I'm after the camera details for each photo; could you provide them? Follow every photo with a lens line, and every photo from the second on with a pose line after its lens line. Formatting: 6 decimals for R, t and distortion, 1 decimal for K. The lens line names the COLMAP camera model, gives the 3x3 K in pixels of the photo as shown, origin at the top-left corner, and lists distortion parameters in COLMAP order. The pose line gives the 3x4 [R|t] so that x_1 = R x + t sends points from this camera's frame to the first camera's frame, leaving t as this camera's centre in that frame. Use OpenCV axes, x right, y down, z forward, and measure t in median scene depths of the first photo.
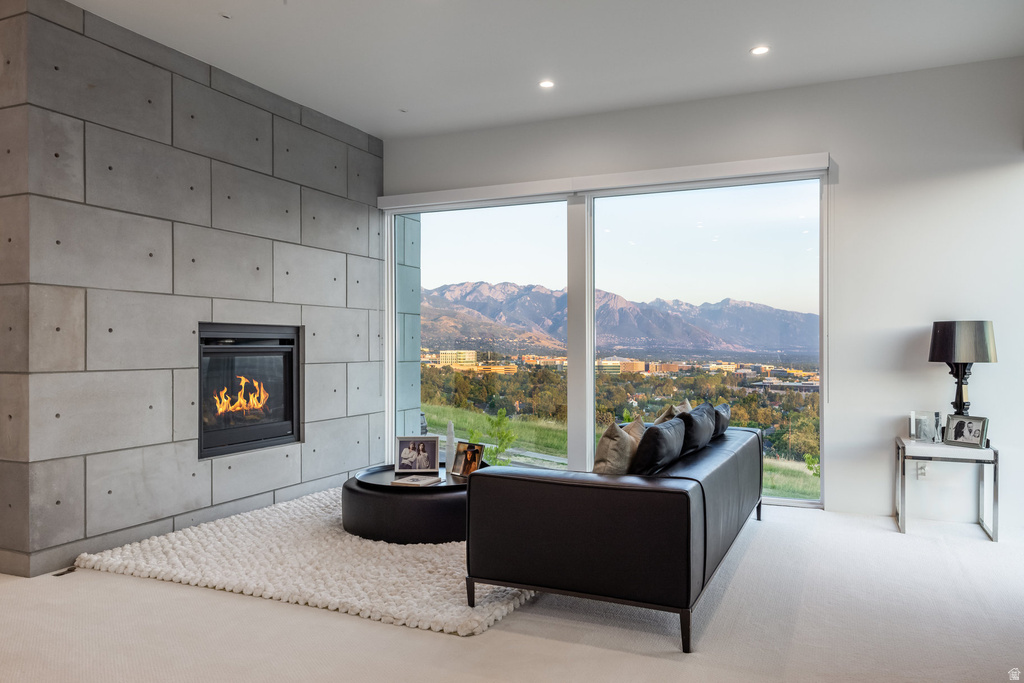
lens RADIAL K [[724.7, 0, 539.7], [0, 724.7, 336.2], [0, 0, 1]] dist [0.023557, -0.005195]
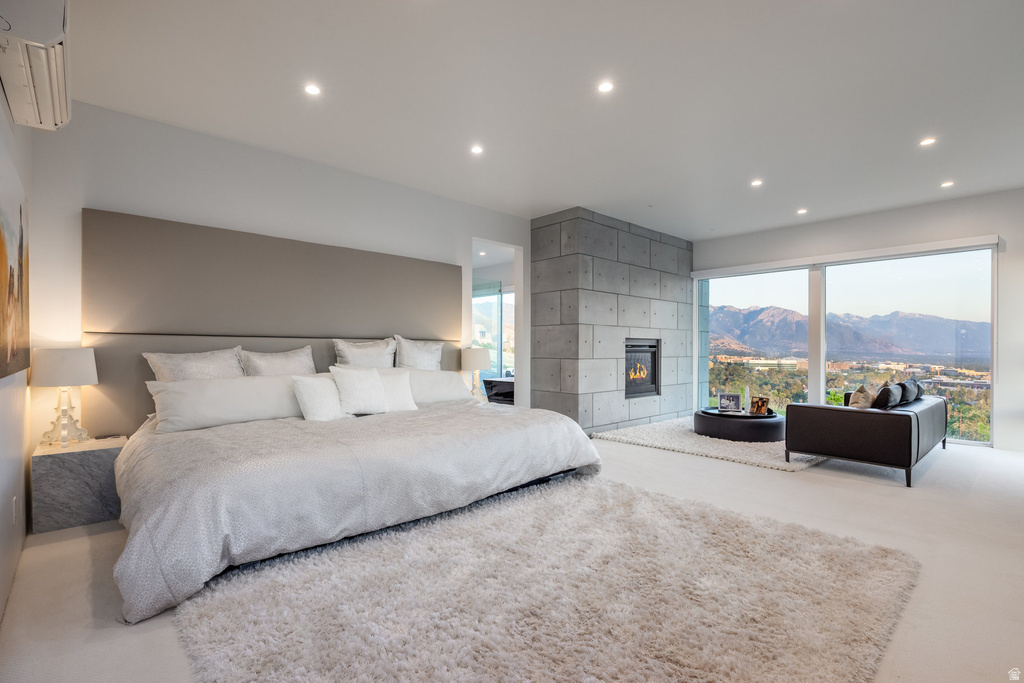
lens RADIAL K [[475.2, 0, 510.8], [0, 475.2, 348.0], [0, 0, 1]] dist [-0.004388, -0.001057]
pose [[0.909274, 0.003023, -0.416188, -0.148403], [0.002091, 0.999928, 0.011831, -0.005032], [0.416194, -0.011628, 0.909202, -0.399039]]
